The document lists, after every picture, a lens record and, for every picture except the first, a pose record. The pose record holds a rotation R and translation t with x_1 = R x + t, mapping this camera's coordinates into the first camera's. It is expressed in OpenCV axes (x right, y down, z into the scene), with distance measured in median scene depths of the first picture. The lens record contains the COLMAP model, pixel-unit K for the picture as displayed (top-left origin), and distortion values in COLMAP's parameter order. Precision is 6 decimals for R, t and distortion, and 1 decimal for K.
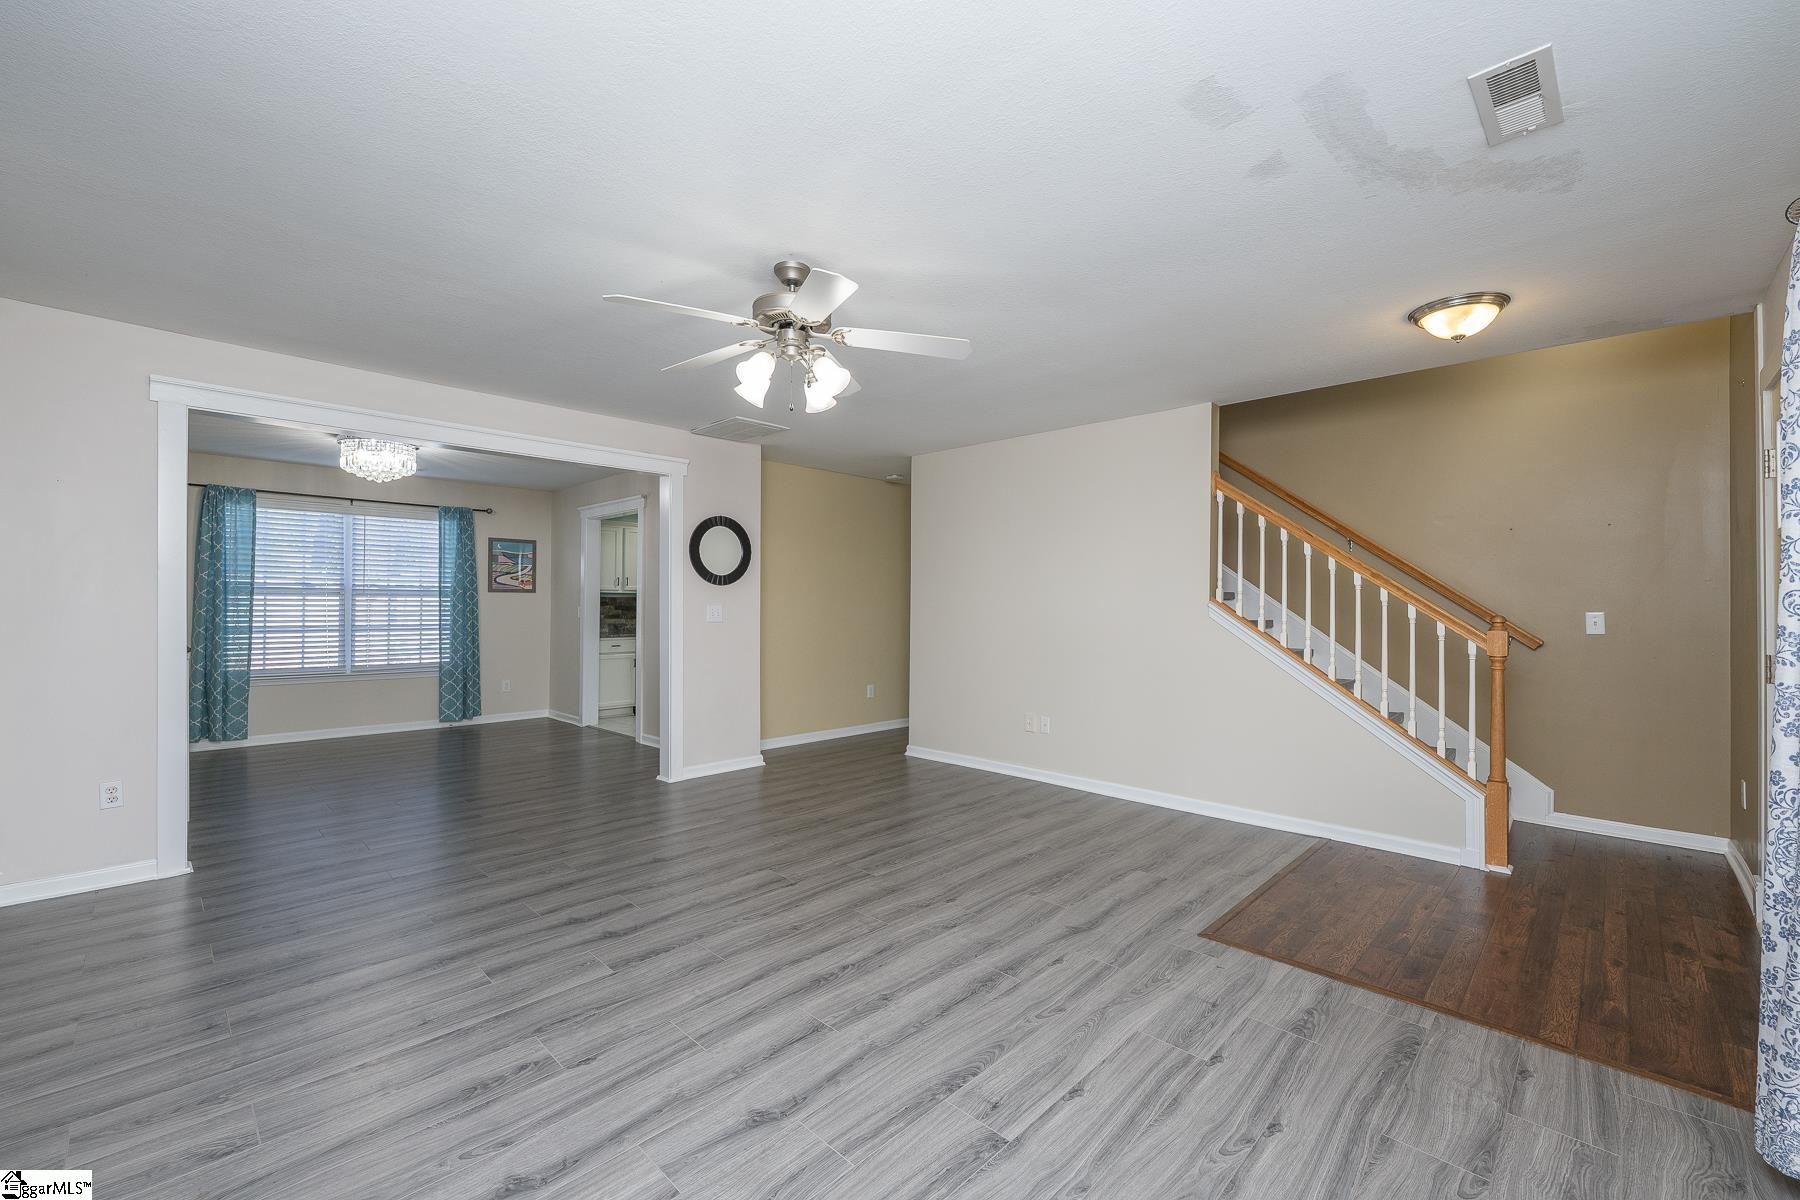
lens RADIAL K [[730.9, 0, 900.0], [0, 730.9, 600.0], [0, 0, 1]] dist [0.000128, -0.000106]
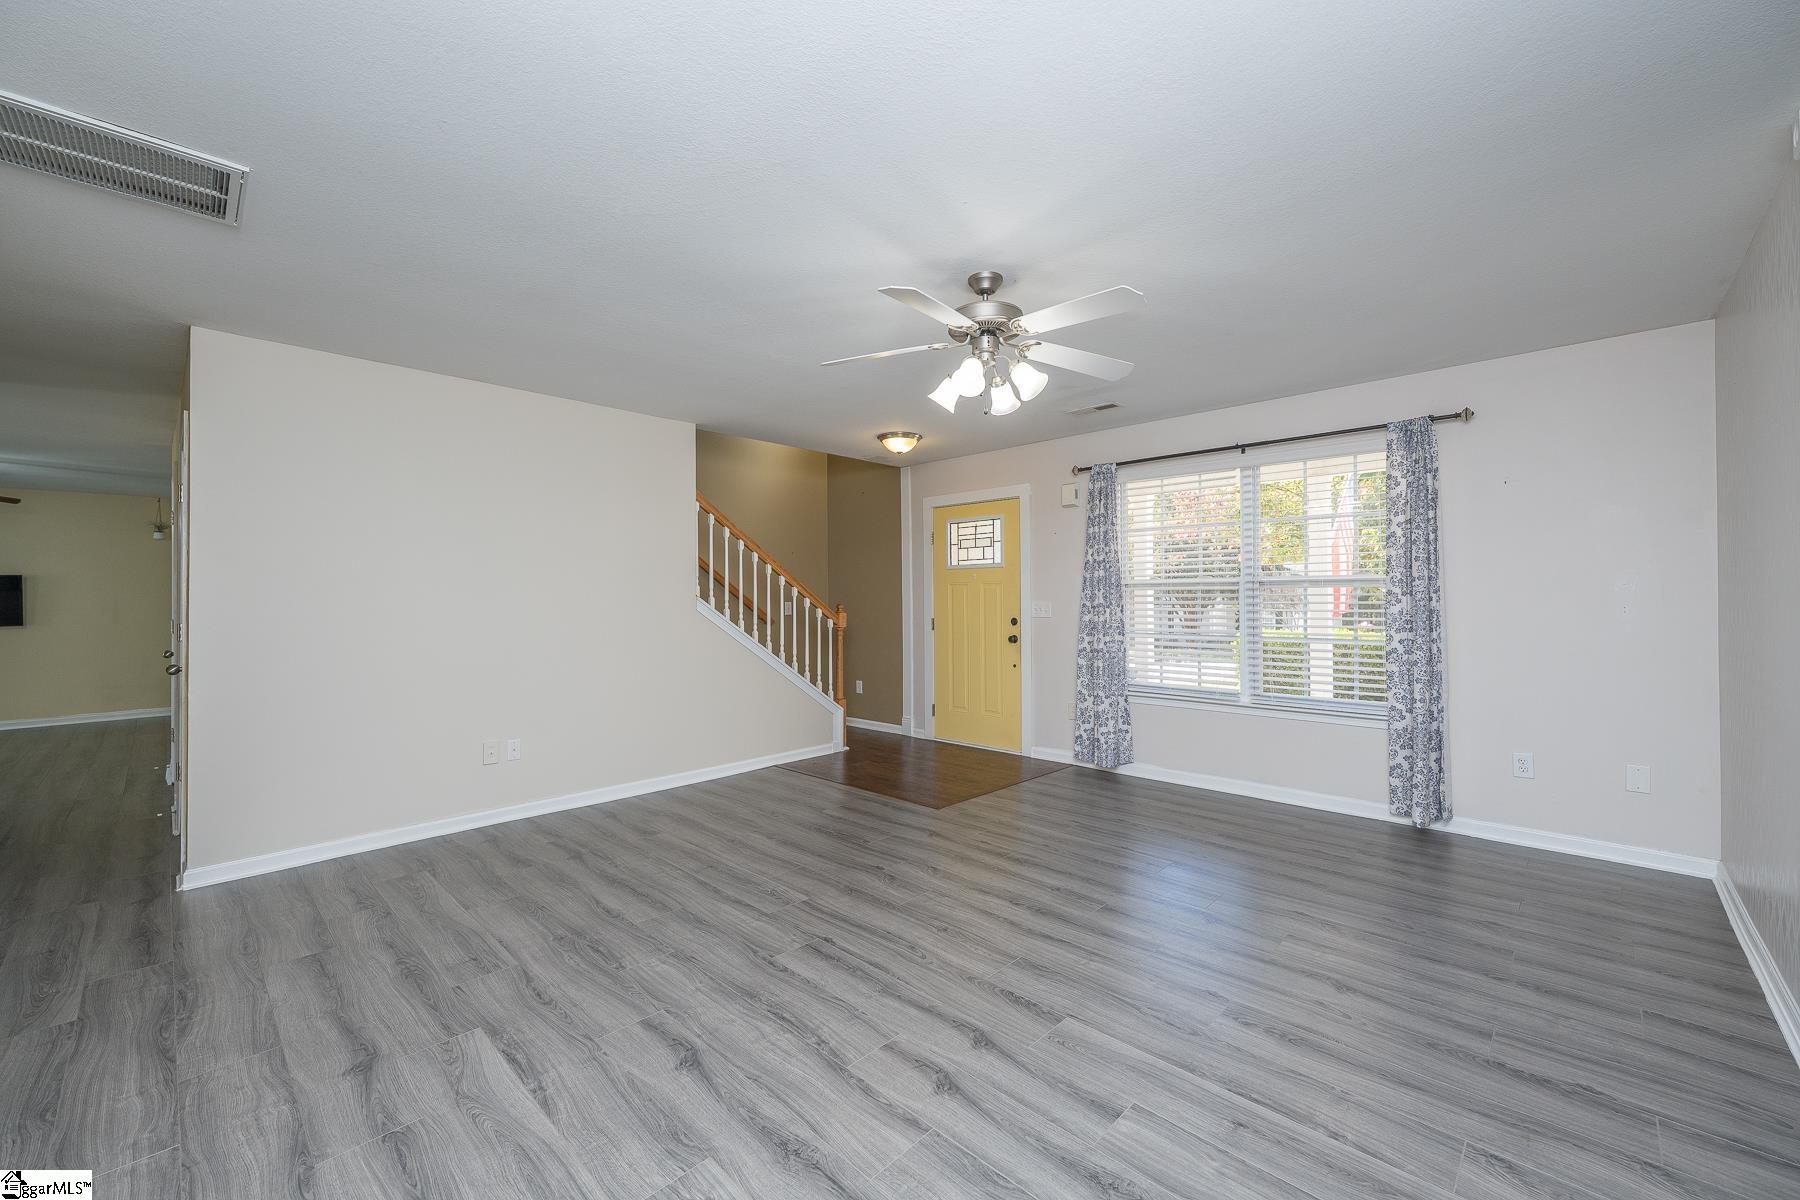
lens RADIAL K [[711.3, 0, 908.5], [0, 711.3, 566.6], [0, 0, 1]] dist [-0.000251, -0.000100]
pose [[-0.004905, 0.041331, 0.999133, -0.738267], [-0.001147, 0.999145, -0.041337, 0.001439], [-0.999987, -0.001349, -0.004854, 0.696306]]
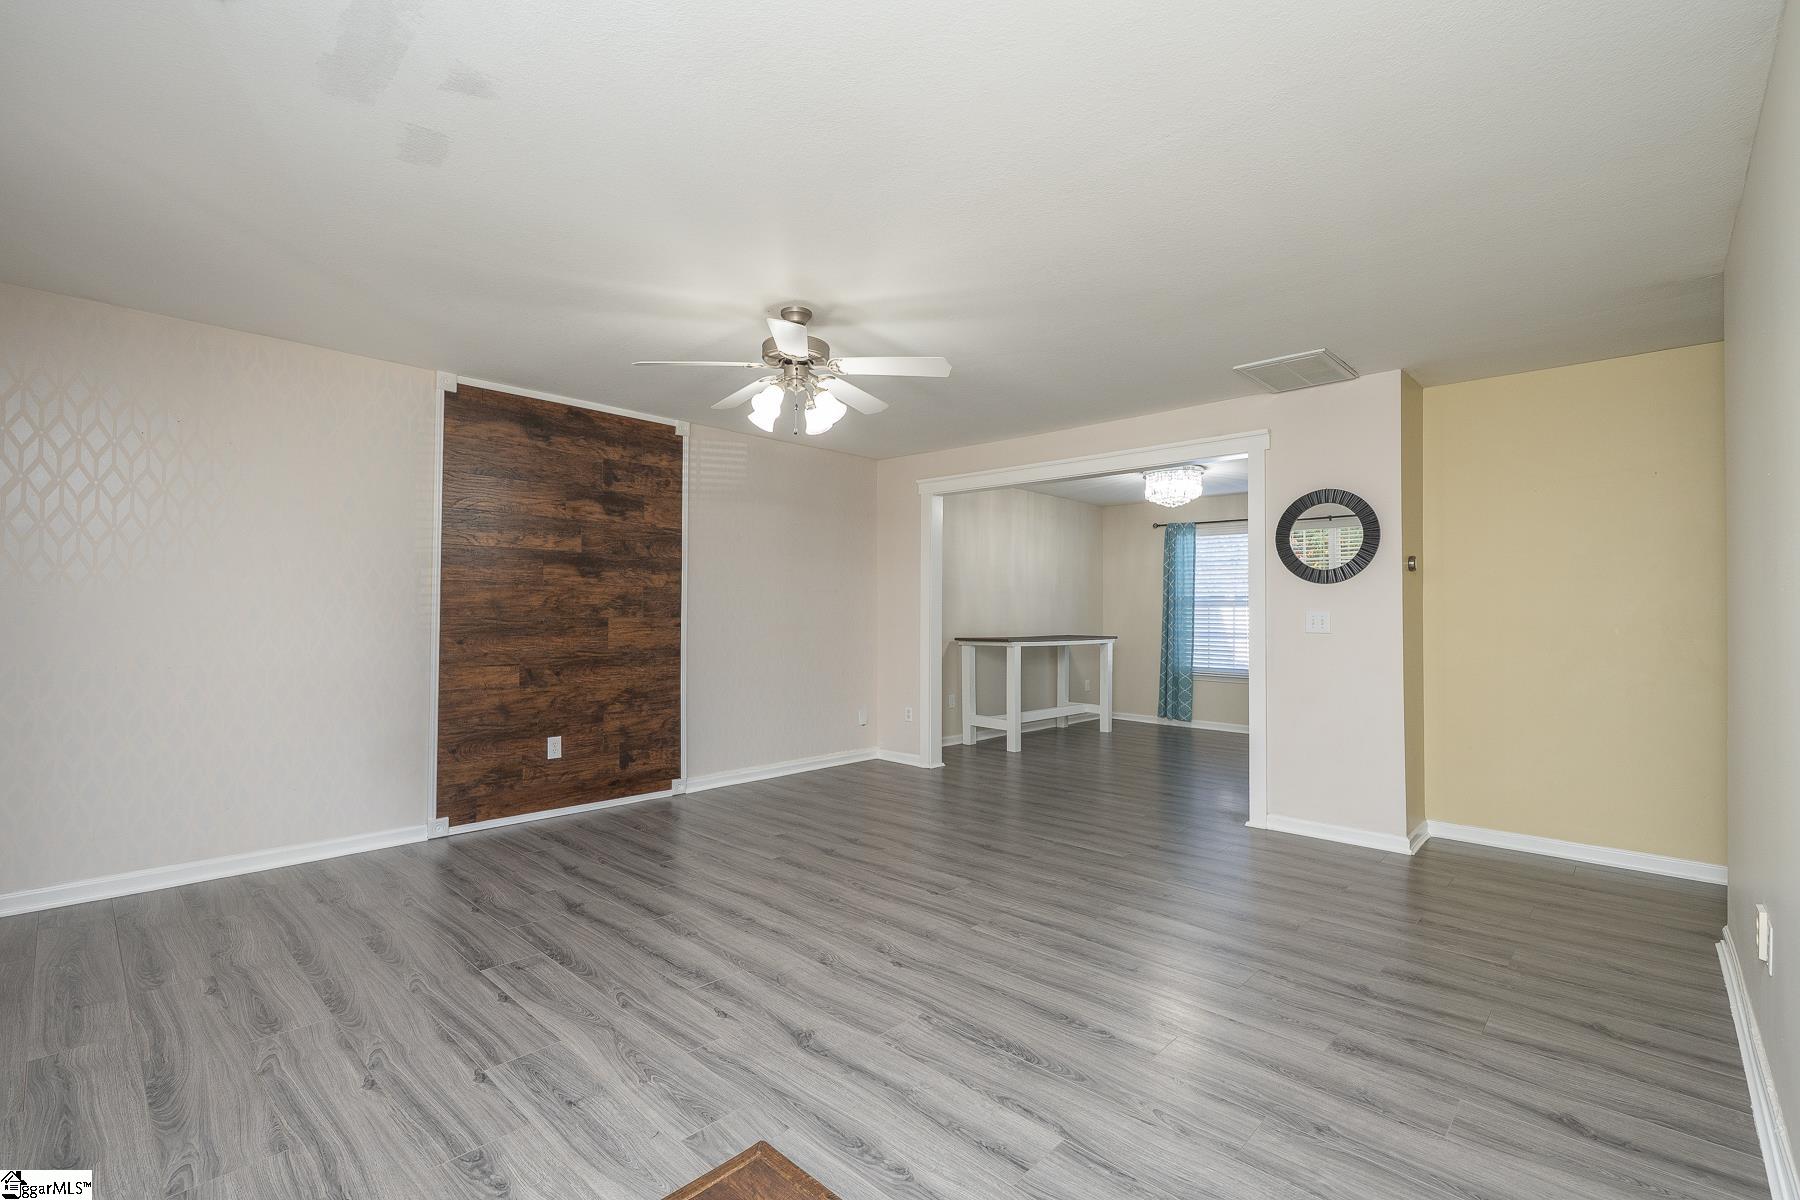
lens RADIAL K [[797.1, 0, 909.3], [0, 797.1, 629.9], [0, 0, 1]] dist [-0.000924, 0.000332]
pose [[0.024356, 0.012975, -0.999619, 0.685125], [-0.000311, 0.999916, 0.012971, 0.021704], [0.999703, -0.000005, 0.024358, 0.717601]]
